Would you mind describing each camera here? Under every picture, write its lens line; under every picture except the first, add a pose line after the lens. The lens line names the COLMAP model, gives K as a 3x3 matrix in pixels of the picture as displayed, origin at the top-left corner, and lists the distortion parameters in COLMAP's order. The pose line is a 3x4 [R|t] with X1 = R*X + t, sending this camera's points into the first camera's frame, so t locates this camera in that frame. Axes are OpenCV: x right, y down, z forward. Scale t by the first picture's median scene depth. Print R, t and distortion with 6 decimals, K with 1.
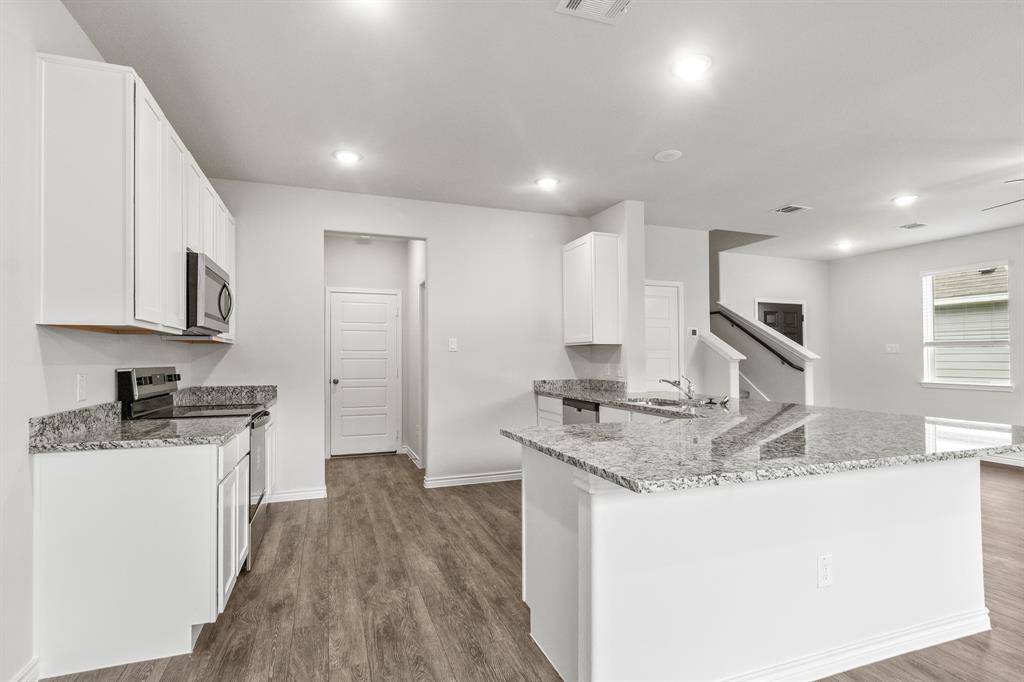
lens RADIAL K [[498.4, 0, 510.4], [0, 498.4, 346.7], [0, 0, 1]] dist [-0.000277, 0.000135]
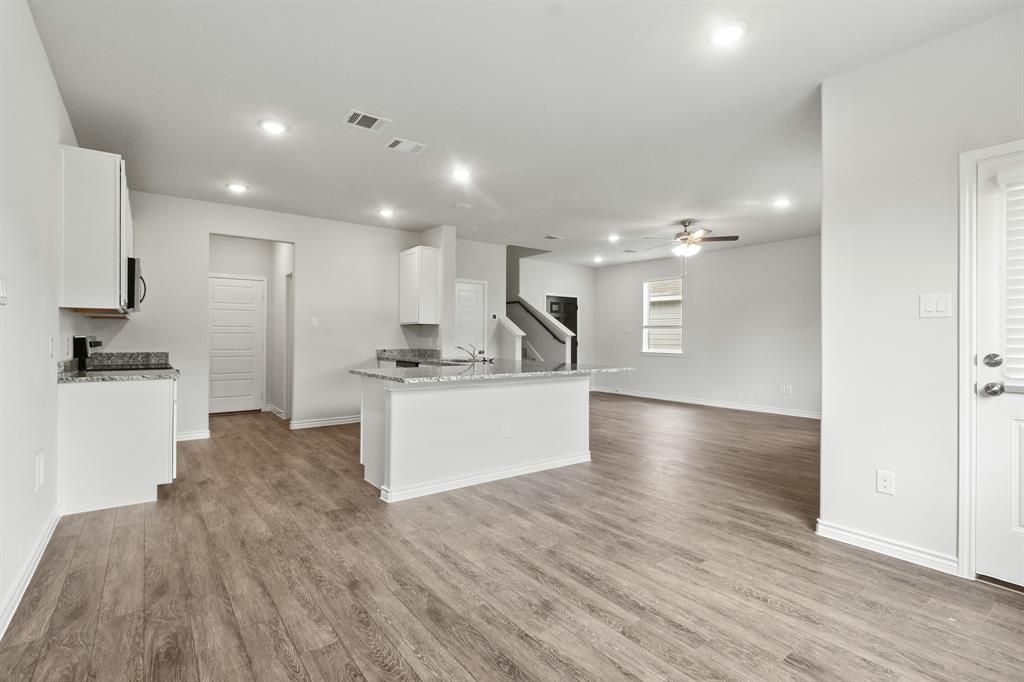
lens RADIAL K [[482.7, 0, 507.7], [0, 482.7, 330.0], [0, 0, 1]] dist [-0.000906, 0.000626]
pose [[0.959021, 0.010676, 0.283135, 0.016978], [-0.012839, 0.999901, 0.005785, 0.001408], [-0.283045, -0.009183, 0.959063, -0.396938]]
